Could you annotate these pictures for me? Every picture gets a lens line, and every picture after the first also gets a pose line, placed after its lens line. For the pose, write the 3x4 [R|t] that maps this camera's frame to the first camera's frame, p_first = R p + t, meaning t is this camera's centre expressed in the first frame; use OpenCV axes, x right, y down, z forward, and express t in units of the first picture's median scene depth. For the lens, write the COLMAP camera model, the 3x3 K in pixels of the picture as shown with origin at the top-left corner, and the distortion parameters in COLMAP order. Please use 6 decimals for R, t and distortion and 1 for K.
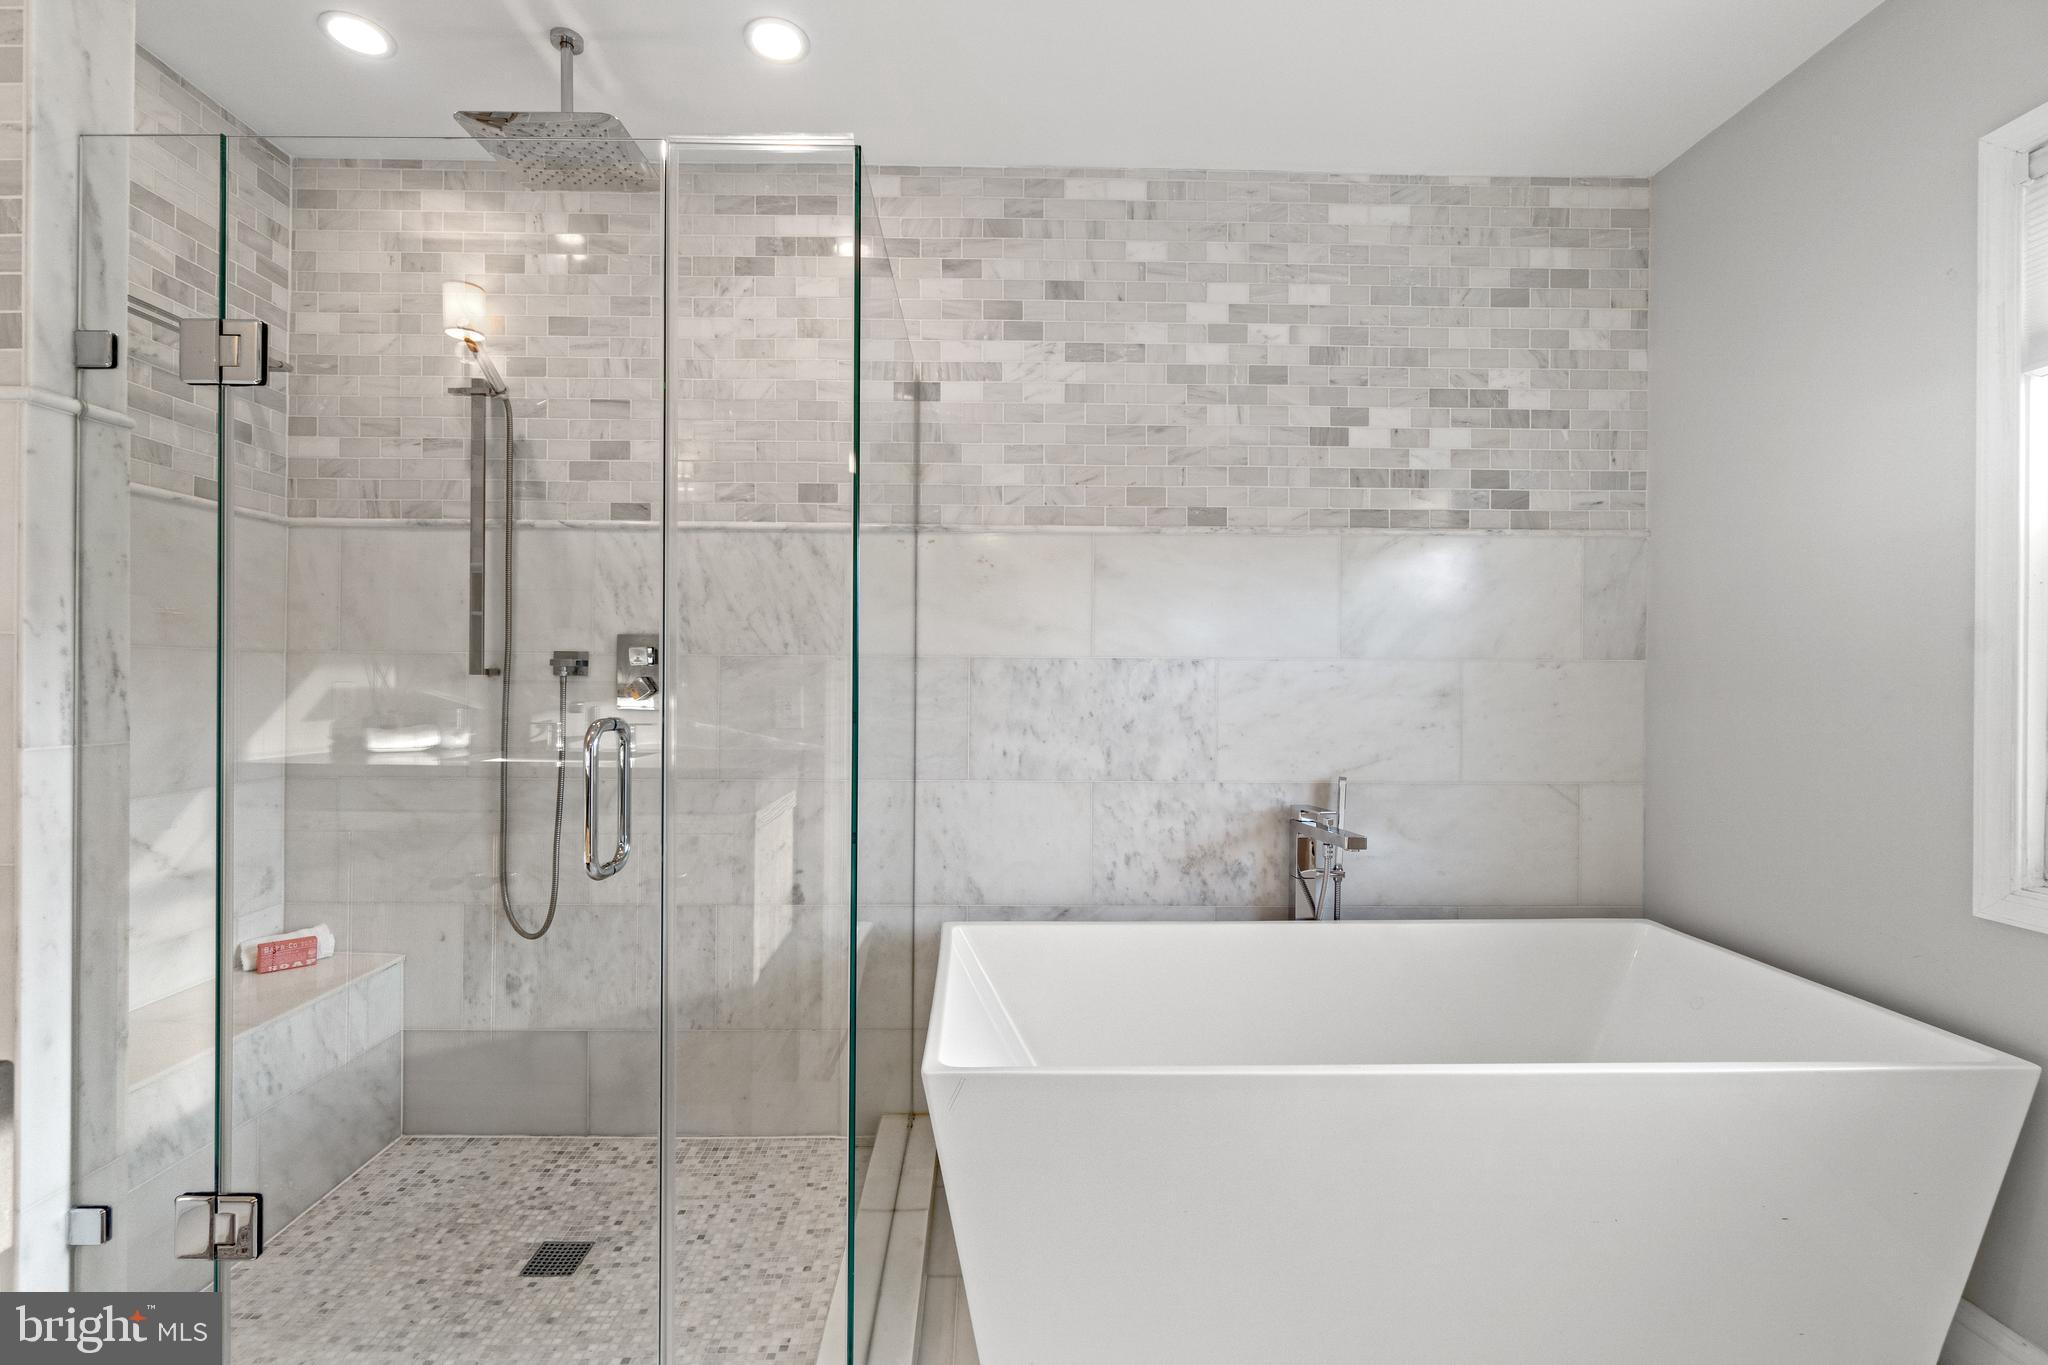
lens RADIAL K [[895.5, 0, 1014.2], [0, 895.5, 675.1], [0, 0, 1]] dist [-0.005492, -0.000549]
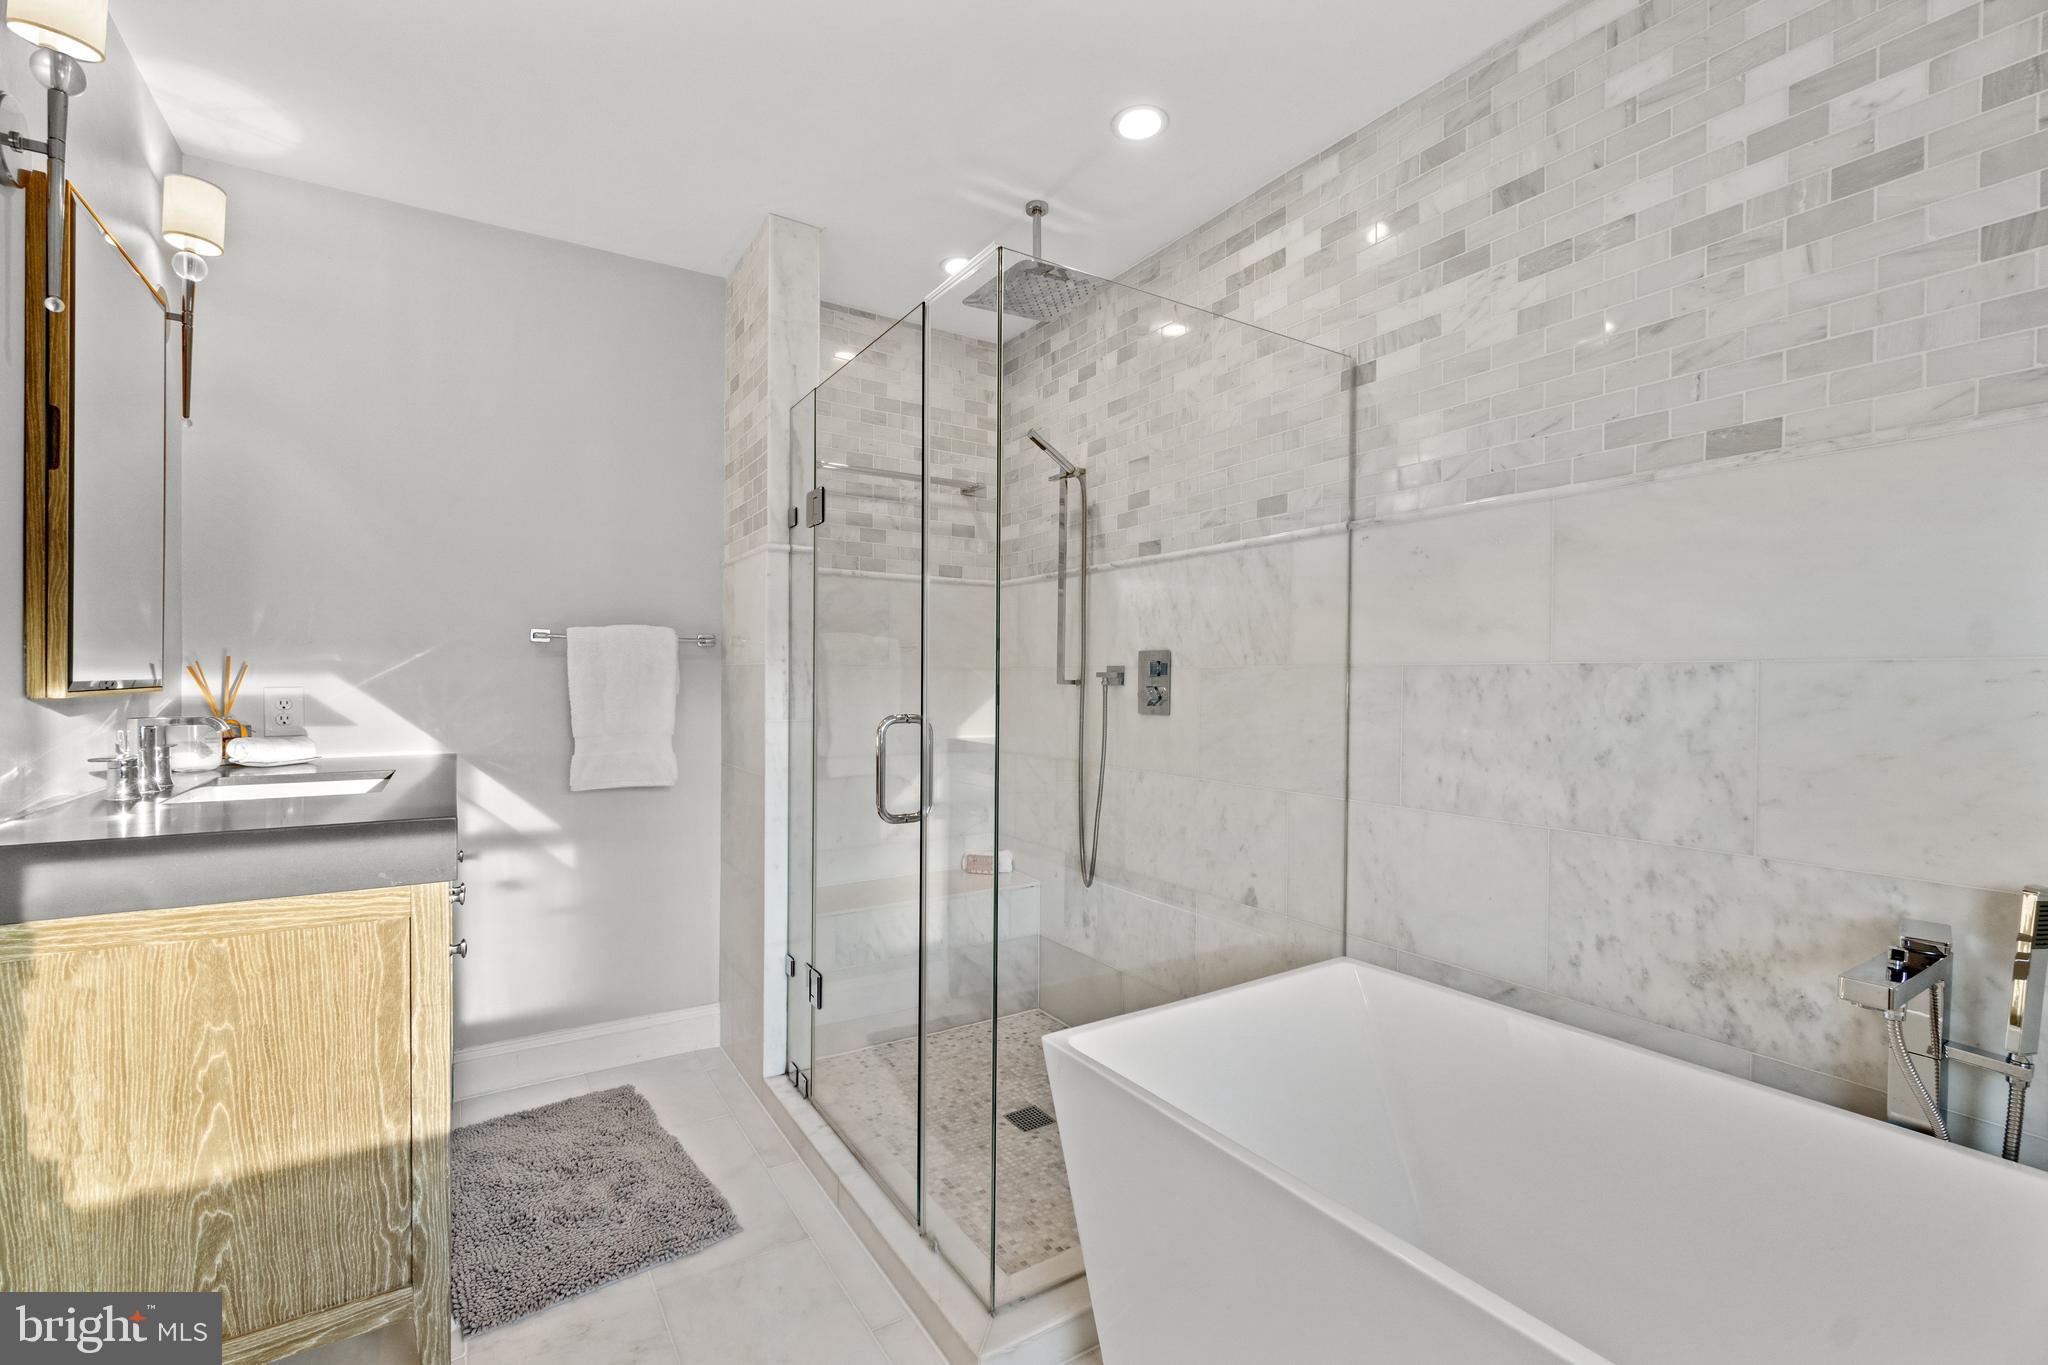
lens RADIAL K [[895.5, 0, 1015.0], [0, 895.5, 685.2], [0, 0, 1]] dist [-0.005492, -0.000549]
pose [[0.510270, 0.002692, -0.860010, 0.502787], [-0.003112, 0.999994, 0.001284, -0.000727], [0.860009, 0.002021, 0.510275, 0.231155]]
